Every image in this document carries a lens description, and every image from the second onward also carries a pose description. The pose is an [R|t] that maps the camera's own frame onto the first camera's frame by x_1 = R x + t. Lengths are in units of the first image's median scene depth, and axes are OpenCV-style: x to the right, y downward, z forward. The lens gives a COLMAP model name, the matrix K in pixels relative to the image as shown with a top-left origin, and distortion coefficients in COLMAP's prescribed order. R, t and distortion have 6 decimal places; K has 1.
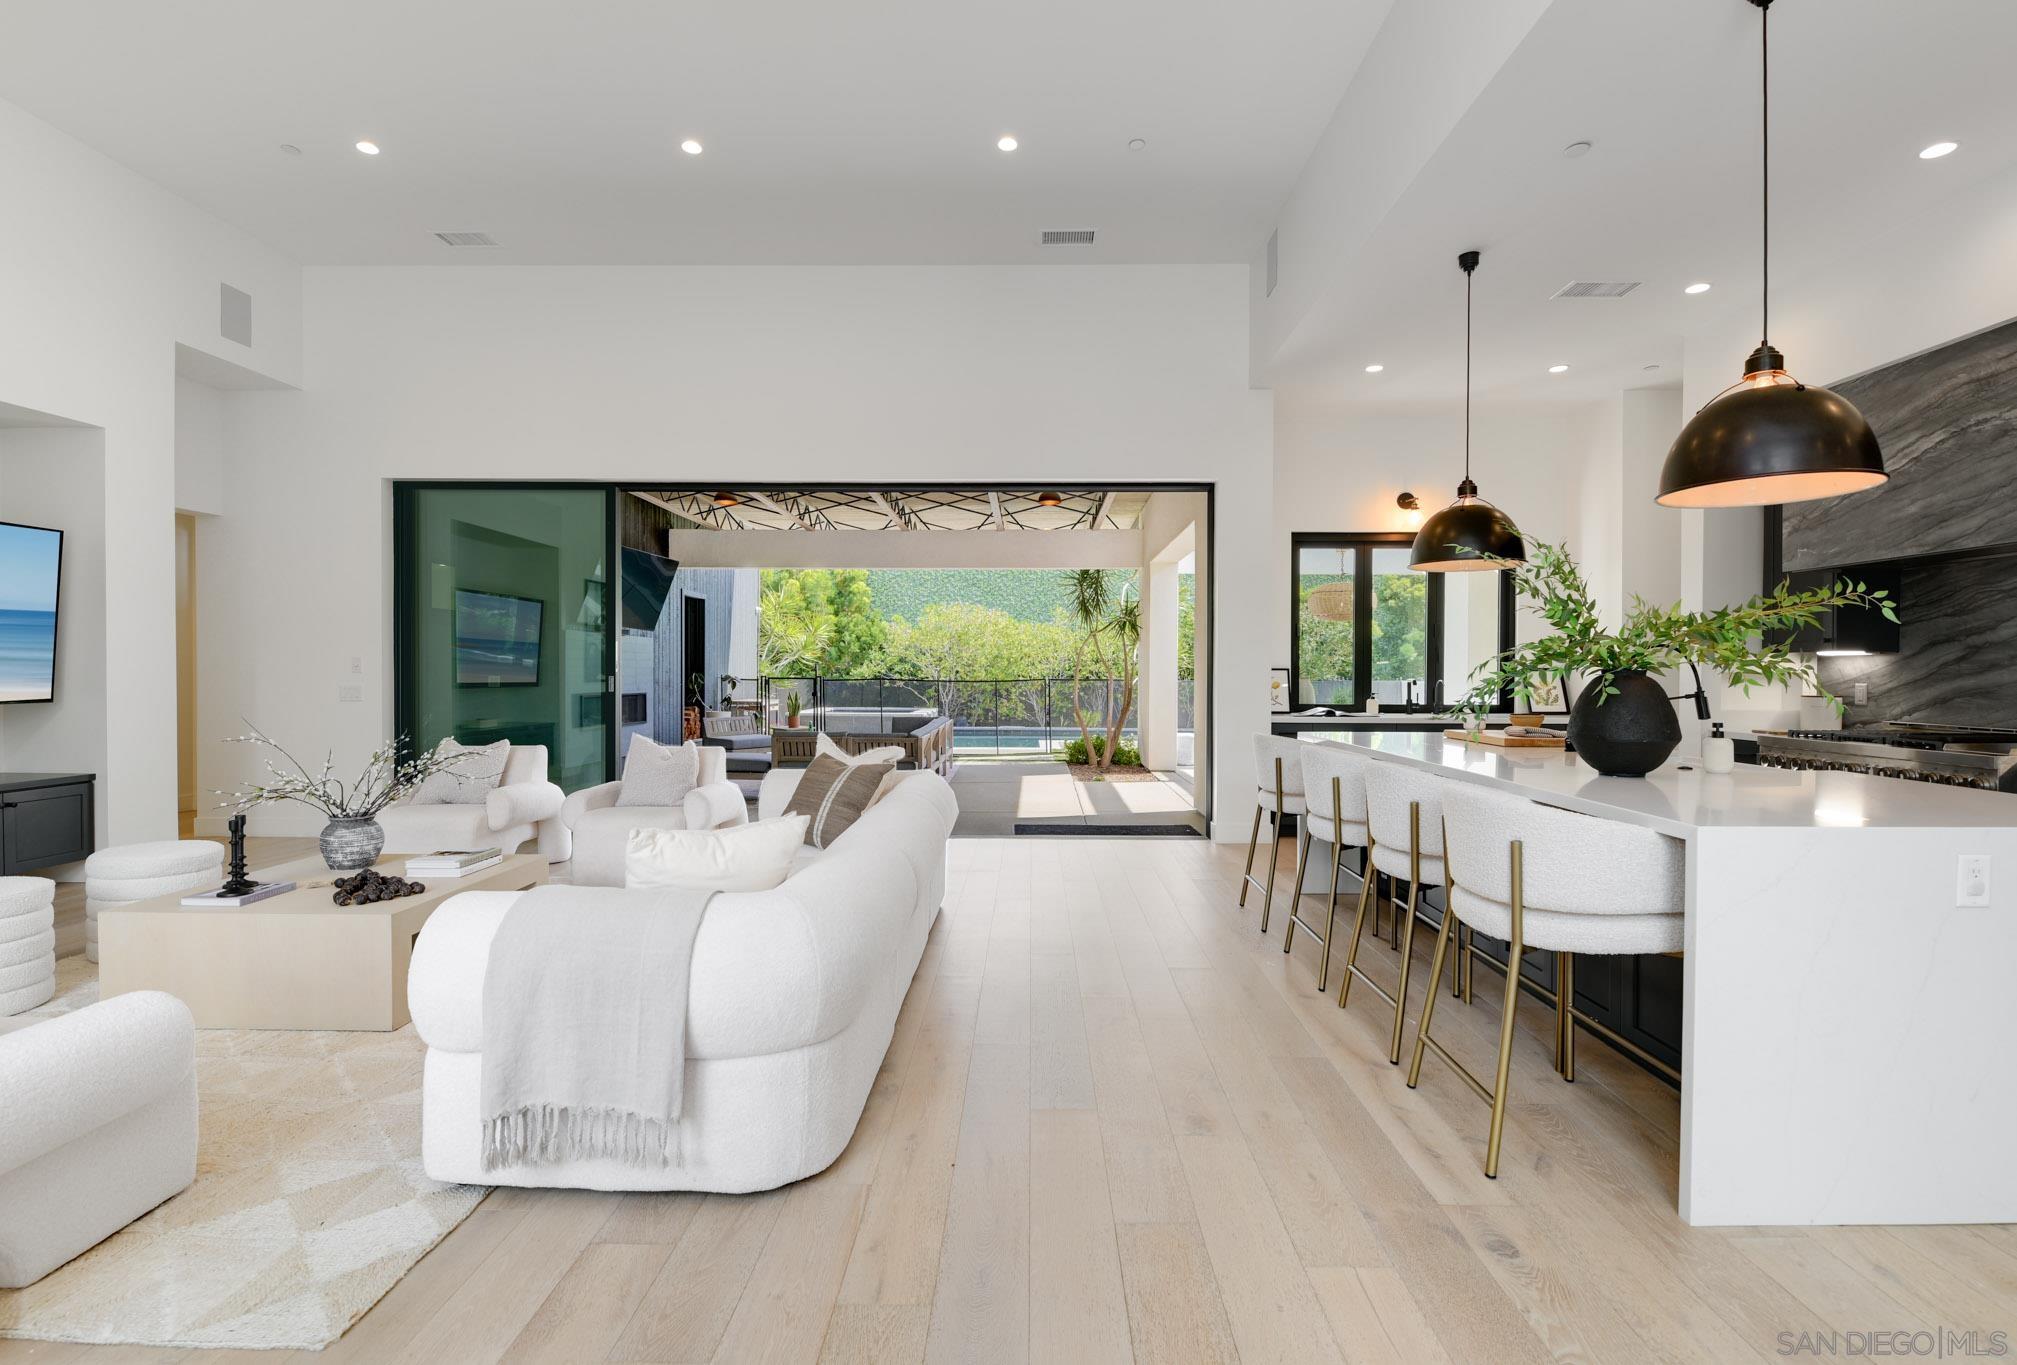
lens RADIAL K [[911.3, 0, 1006.6], [0, 911.3, 677.6], [0, 0, 1]] dist [0.002430, -0.006006]
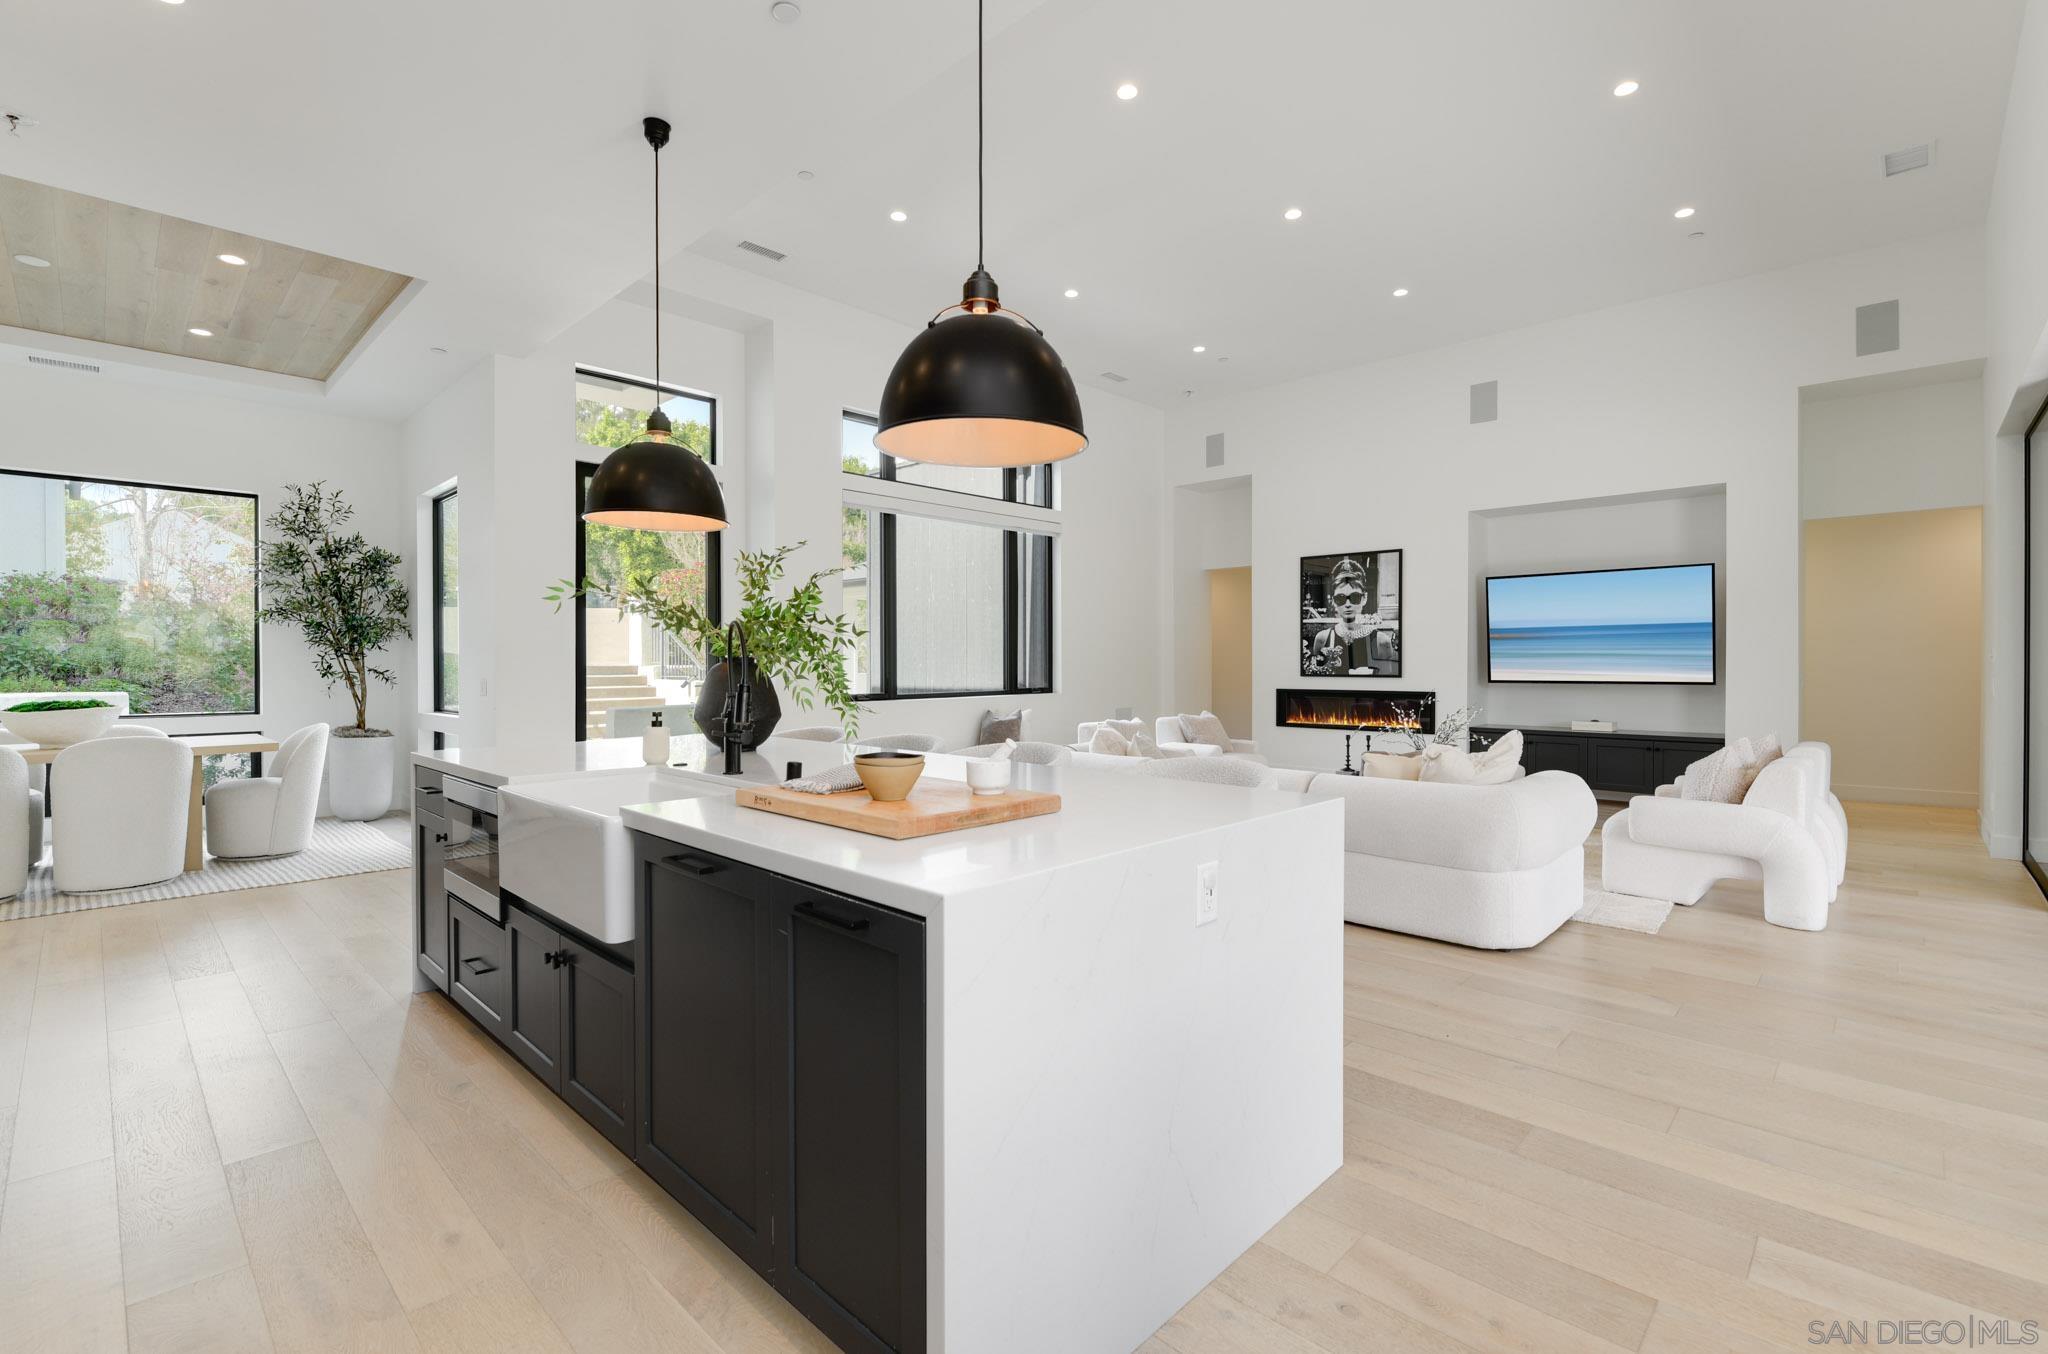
lens RADIAL K [[929.0, 0, 1032.5], [0, 929.0, 670.5], [0, 0, 1]] dist [0.002829, -0.005023]
pose [[-0.668416, -0.005547, -0.743767, 0.893027], [-0.011251, 0.999933, 0.002653, 0.017435], [0.743703, 0.010141, -0.668434, 1.414944]]
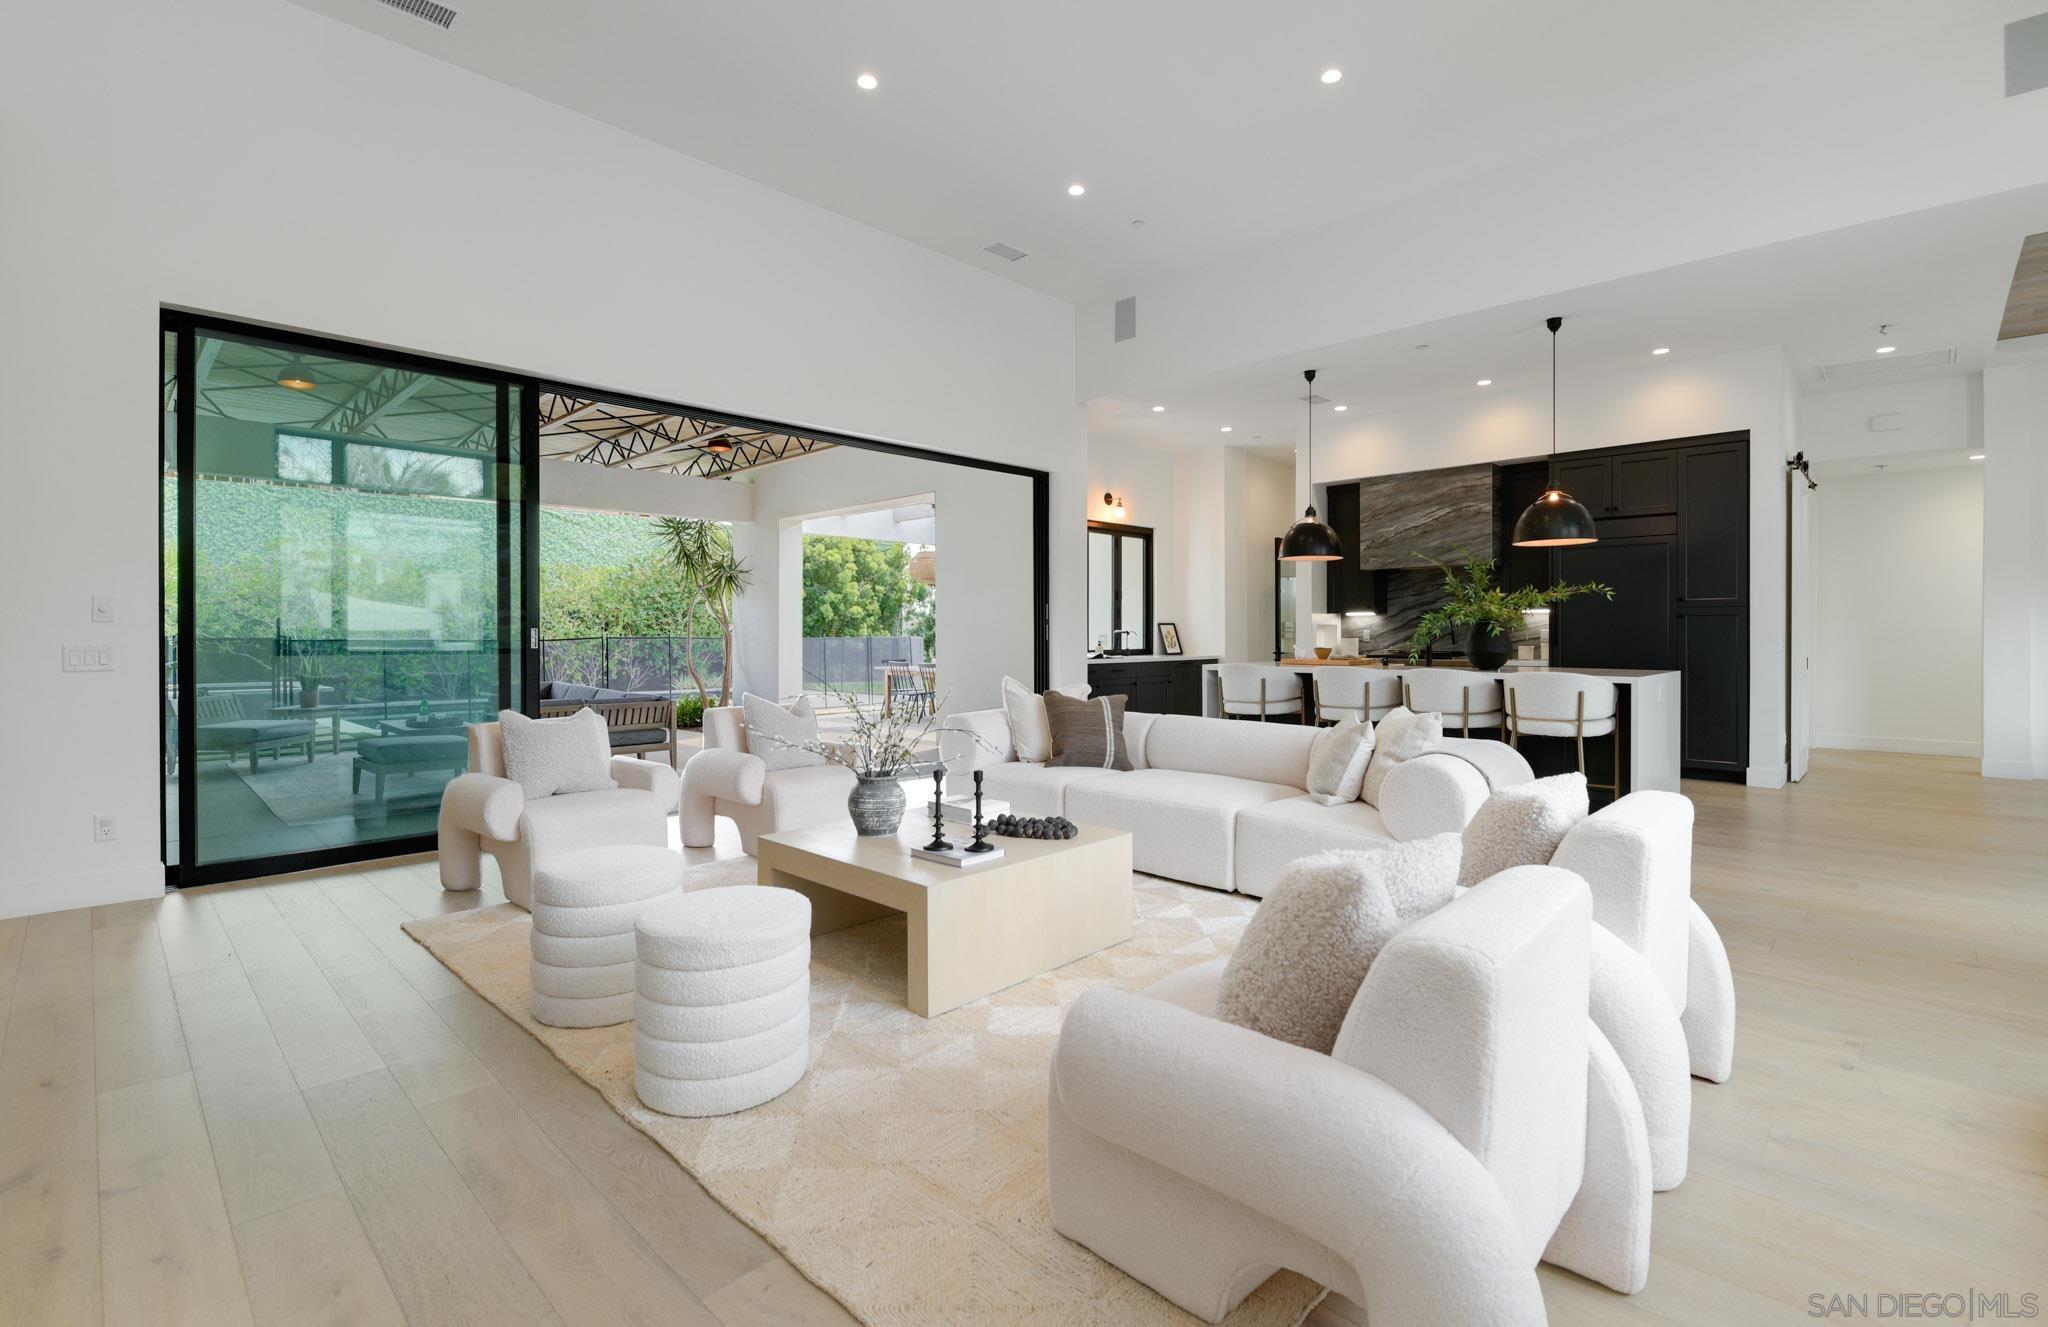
lens RADIAL K [[941.7, 0, 1031.8], [0, 941.7, 634.5], [0, 0, 1]] dist [0.006019, -0.001656]
pose [[0.673062, -0.003209, 0.739579, -1.105494], [0.007810, 0.999966, -0.002769, 0.017073], [-0.739545, 0.007640, 0.673064, 0.225378]]
